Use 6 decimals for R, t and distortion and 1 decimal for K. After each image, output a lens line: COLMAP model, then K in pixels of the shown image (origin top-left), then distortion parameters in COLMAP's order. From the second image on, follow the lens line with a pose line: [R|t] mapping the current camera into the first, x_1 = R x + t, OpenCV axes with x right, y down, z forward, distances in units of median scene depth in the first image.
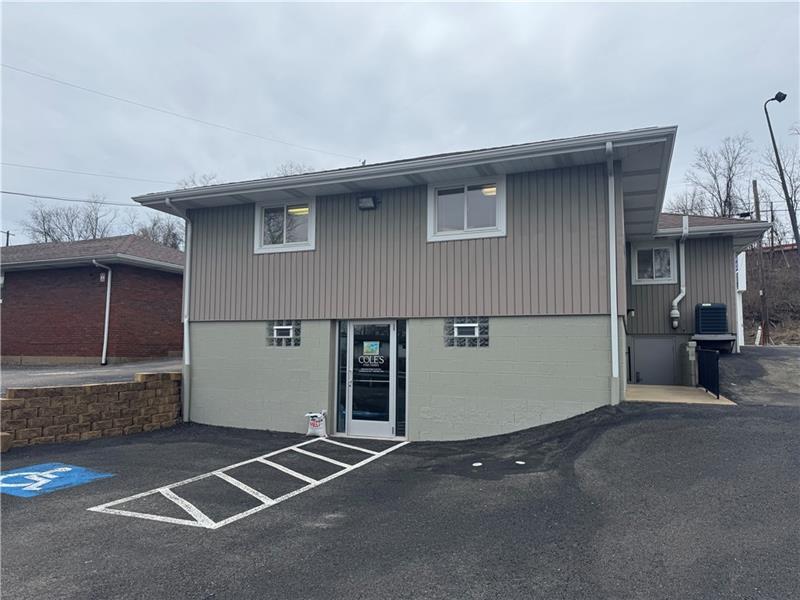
lens RADIAL K [[569.0, 0, 400.0], [0, 569.0, 300.0], [0, 0, 1]] dist [0.016220, 0.001795]
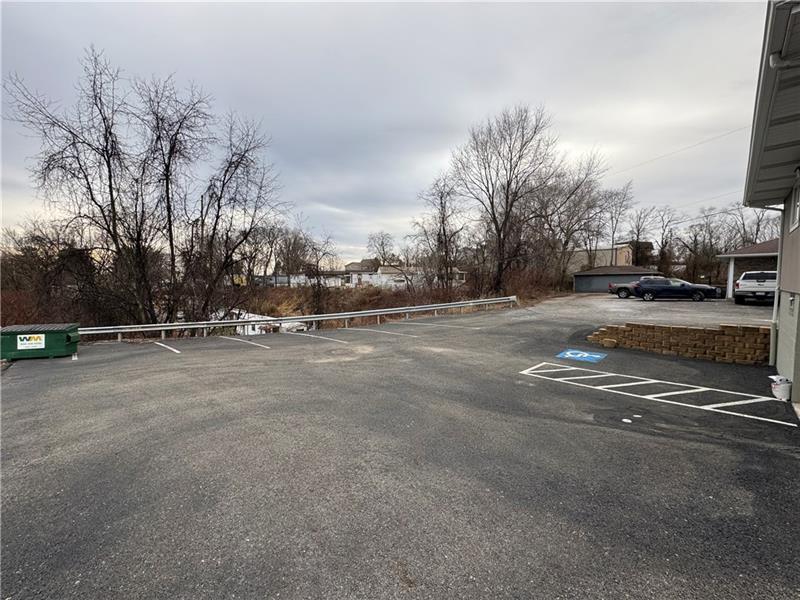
lens RADIAL K [[320.4, 0, 400.0], [0, 320.4, 300.0], [0, 0, 1]] dist [-0.000610, -0.000103]
pose [[-0.393932, 0.039571, -0.918287, 0.734179], [0.082834, 0.996536, 0.007408, -0.019014], [0.915399, -0.073147, -0.395845, 0.578484]]
